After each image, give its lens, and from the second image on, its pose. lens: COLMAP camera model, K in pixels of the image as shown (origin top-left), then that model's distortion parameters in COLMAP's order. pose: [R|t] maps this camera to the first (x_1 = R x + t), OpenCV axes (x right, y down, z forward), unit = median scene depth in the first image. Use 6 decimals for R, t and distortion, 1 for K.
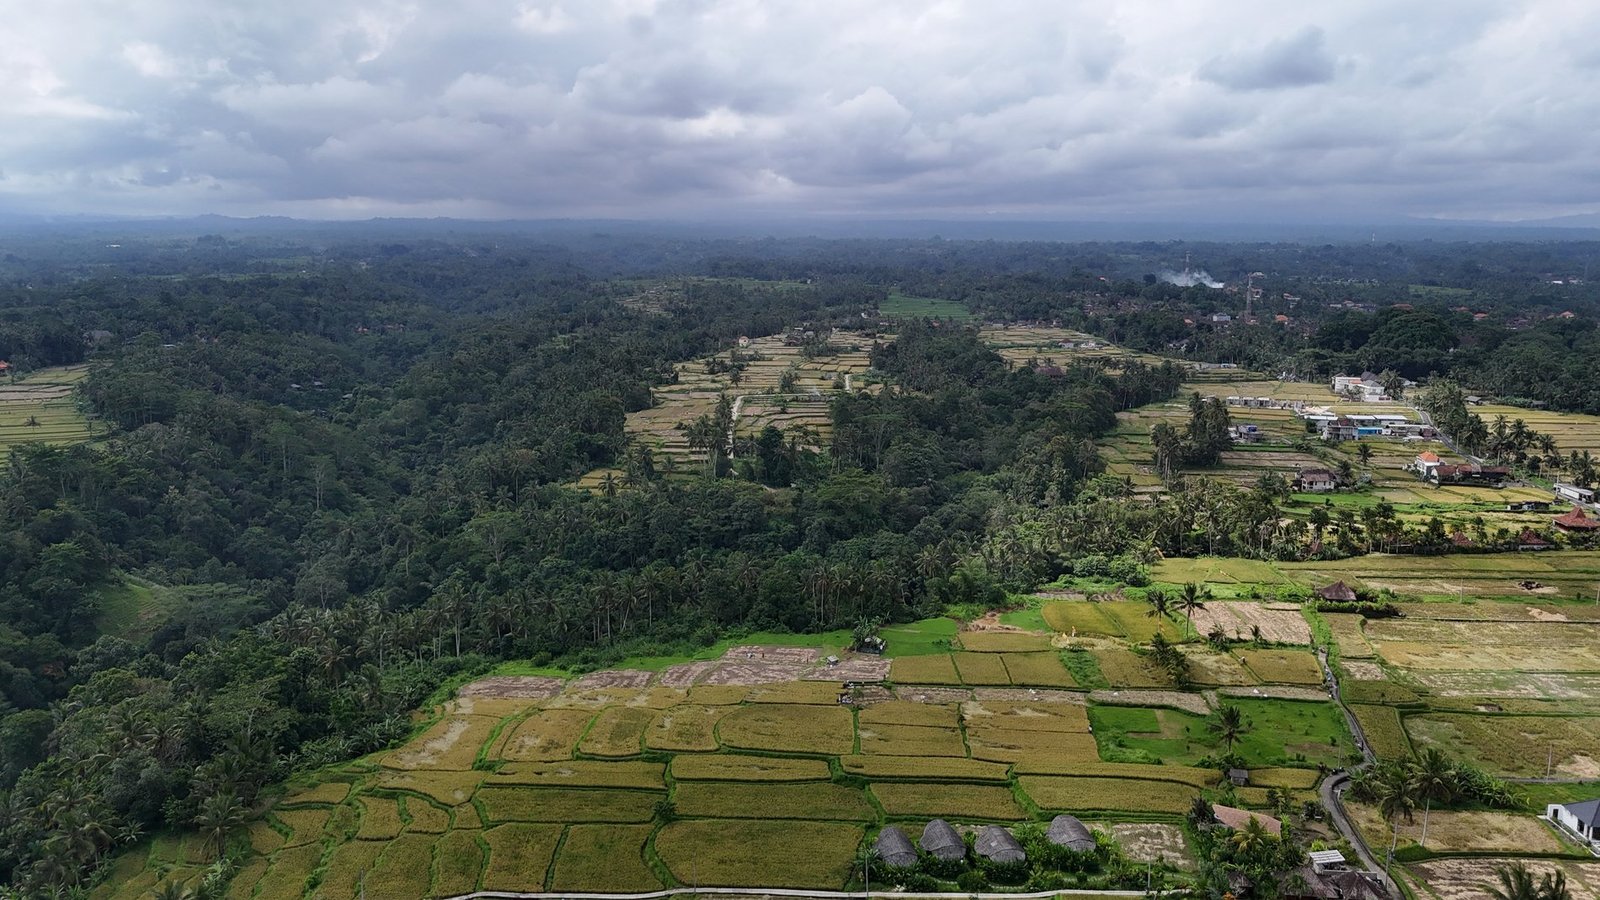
lens RADIAL K [[1177.7, 0, 800.0], [0, 1177.7, 450.0], [0, 0, 1]] dist [0.070166, -0.063159]
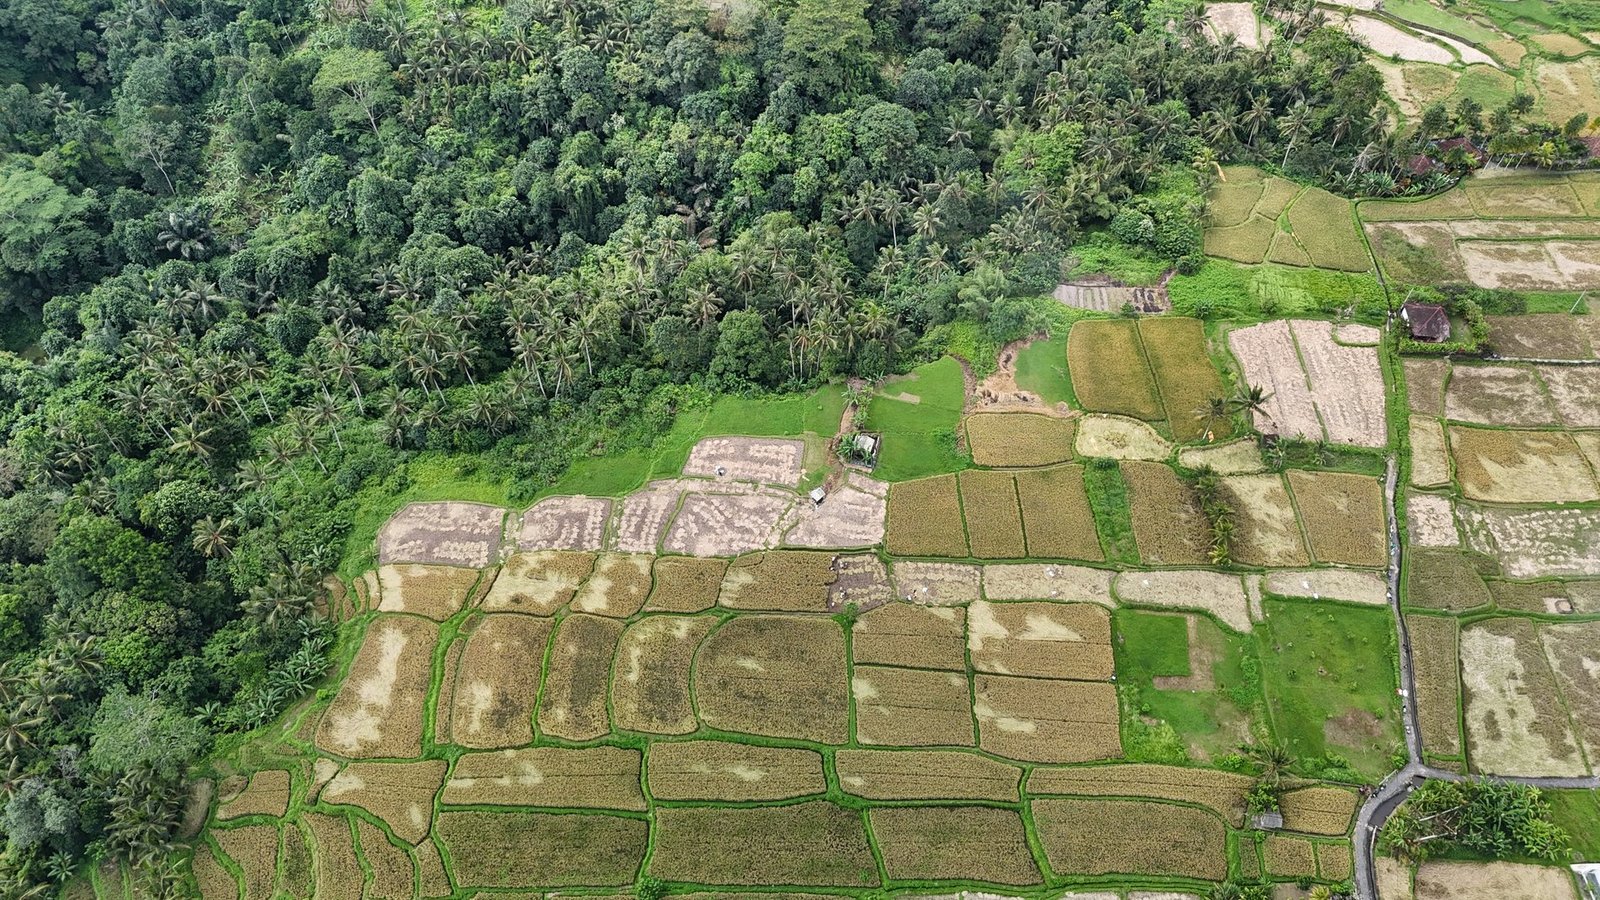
lens RADIAL K [[1177.7, 0, 800.0], [0, 1177.7, 450.0], [0, 0, 1]] dist [0.070166, -0.063159]
pose [[0.998848, -0.027575, 0.039282, -0.017361], [-0.006857, 0.728080, 0.685458, -0.413613], [-0.047502, -0.684937, 0.727052, 0.398750]]
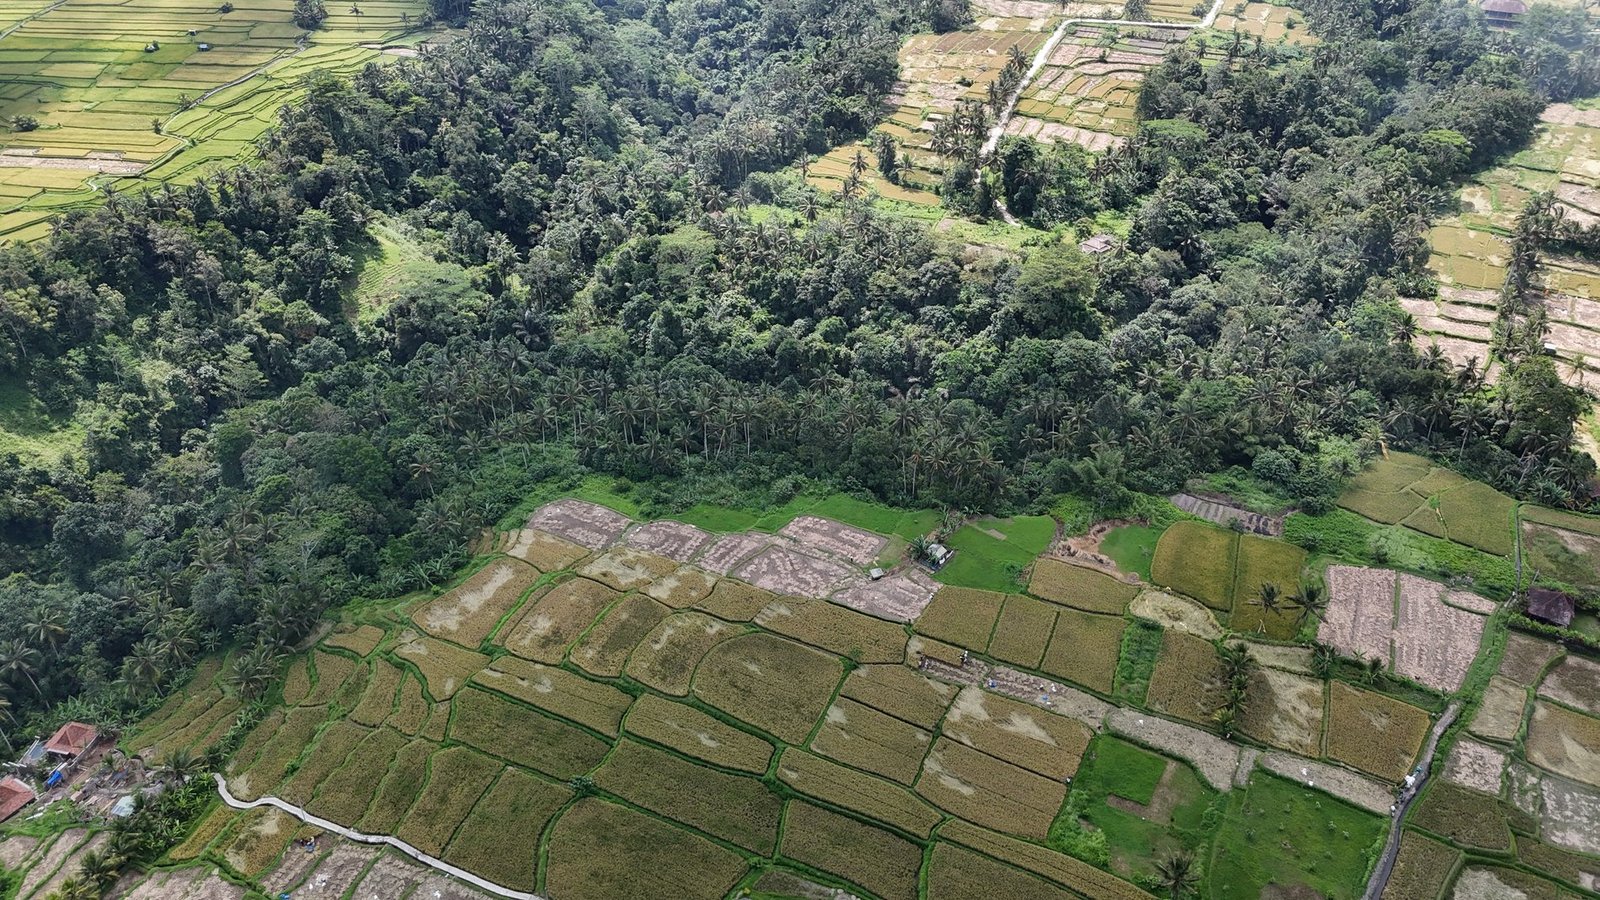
lens RADIAL K [[1177.7, 0, 800.0], [0, 1177.7, 450.0], [0, 0, 1]] dist [0.070166, -0.063159]
pose [[0.930395, 0.216025, -0.296137, 0.222464], [-0.071436, 0.899256, 0.431550, -0.306026], [0.359529, -0.380357, 0.852096, 0.206526]]
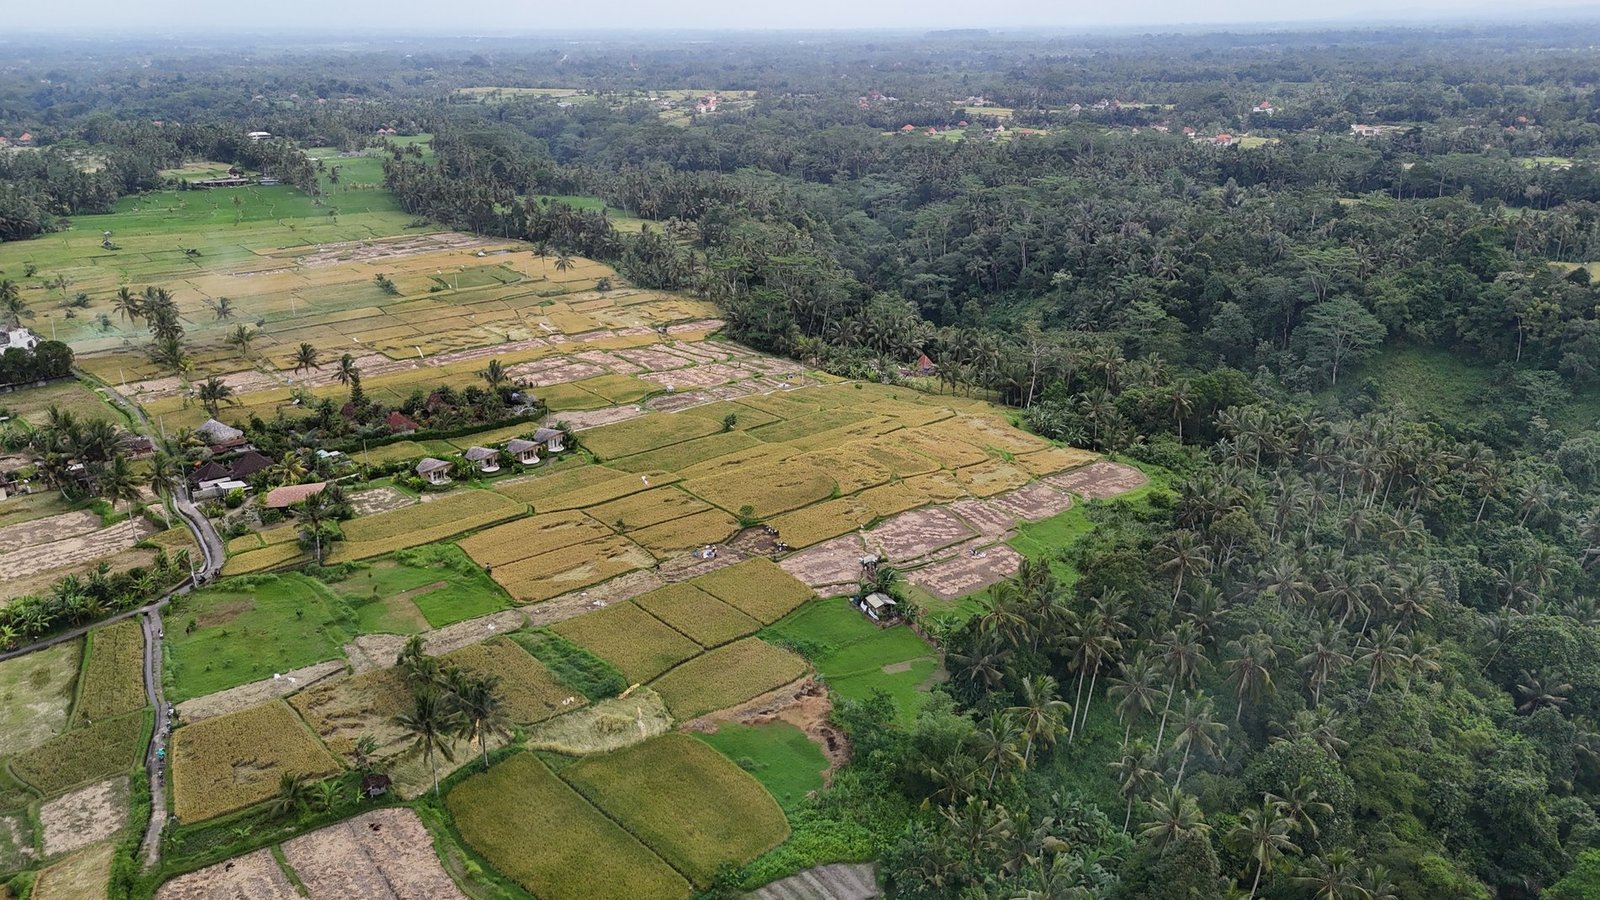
lens RADIAL K [[1177.7, 0, 800.0], [0, 1177.7, 450.0], [0, 0, 1]] dist [0.070166, -0.063159]
pose [[-0.729295, 0.236056, -0.642189, 0.504838], [-0.110931, 0.885385, 0.451428, -0.207097], [0.675146, 0.400463, -0.619521, 1.366179]]
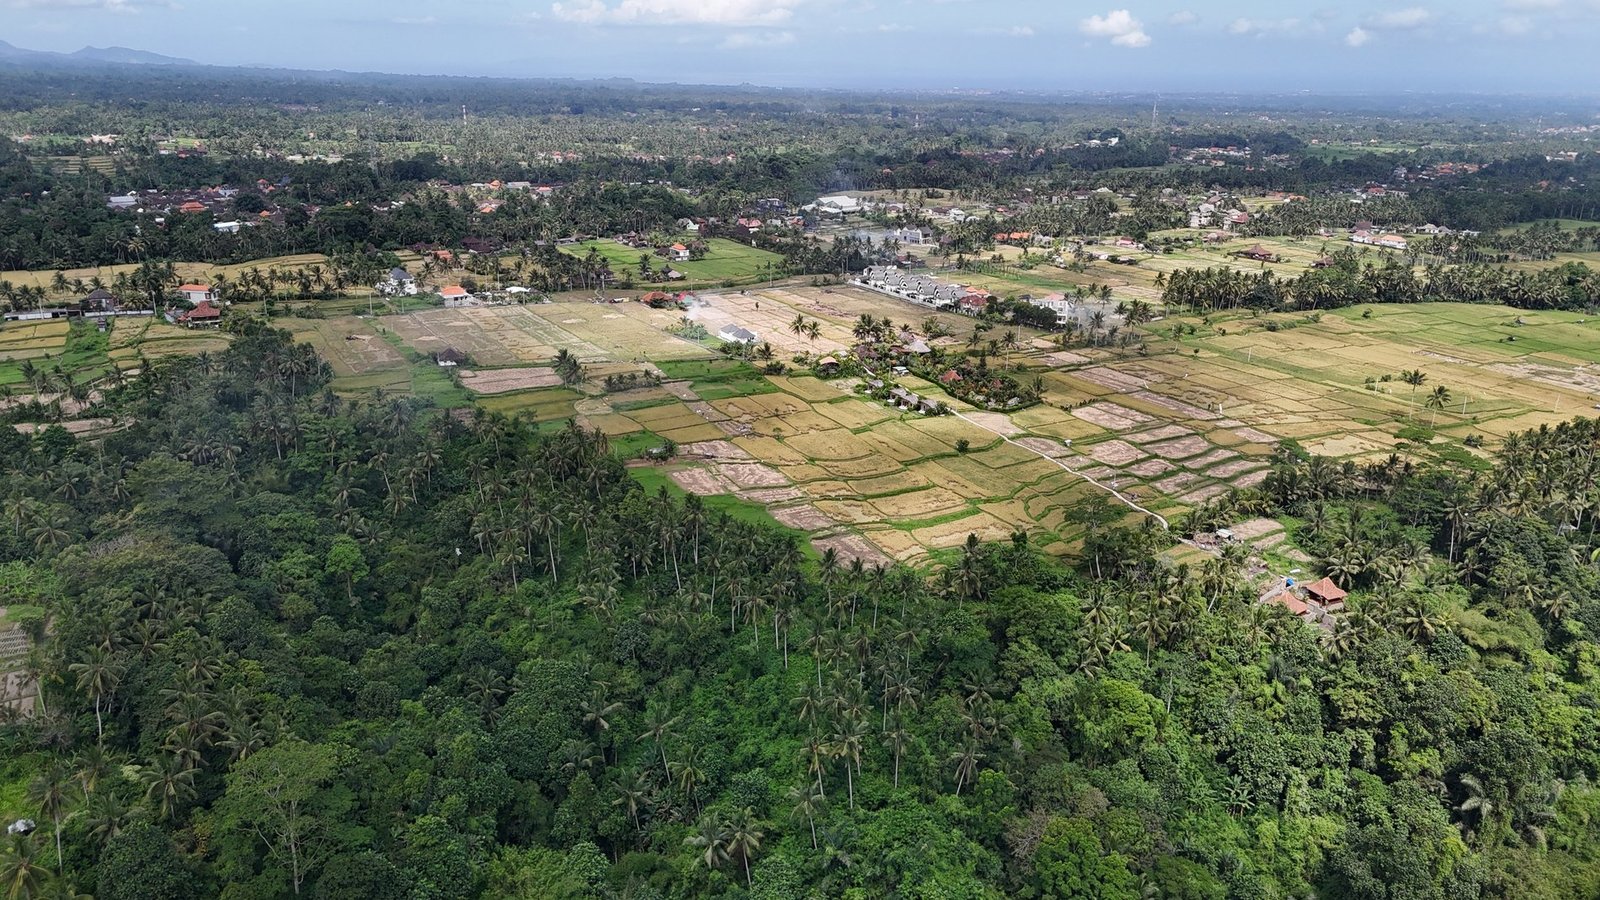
lens RADIAL K [[1177.7, 0, 800.0], [0, 1177.7, 450.0], [0, 0, 1]] dist [0.070166, -0.063159]
pose [[-0.532387, -0.274878, 0.800628, -1.037101], [0.122526, 0.910826, 0.394187, -0.317748], [-0.837586, 0.307958, -0.451233, 1.463521]]
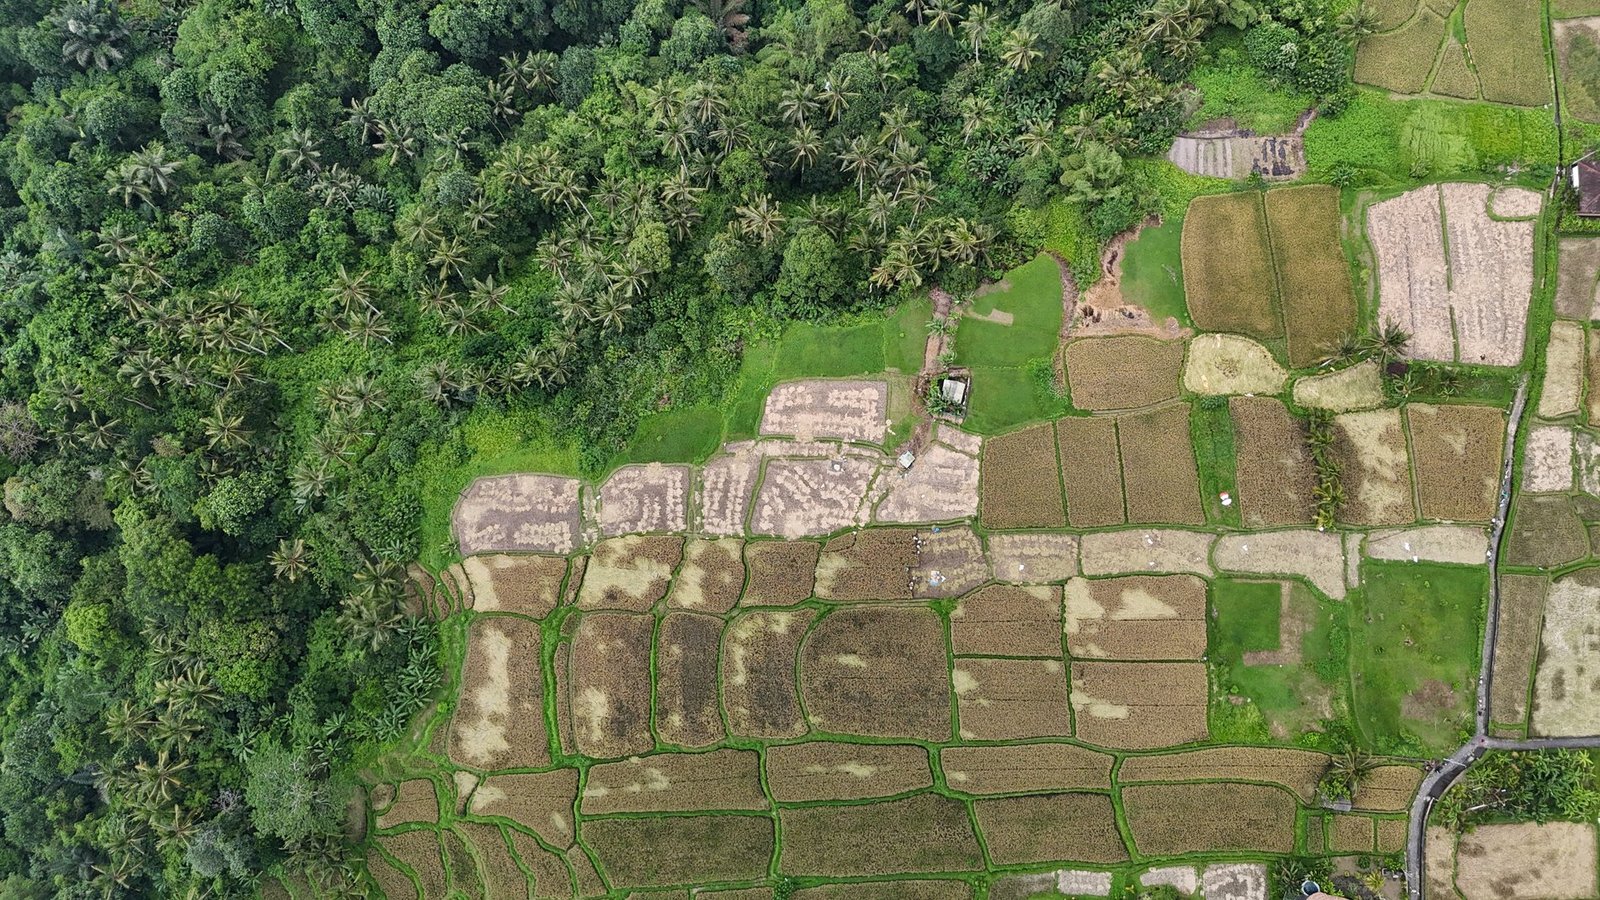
lens RADIAL K [[1177.7, 0, 800.0], [0, 1177.7, 450.0], [0, 0, 1]] dist [0.070166, -0.063159]
pose [[0.994874, -0.097275, 0.027640, -0.064998], [0.000097, 0.274246, 0.961660, -0.577807], [-0.101125, -0.956727, 0.272850, 0.775673]]
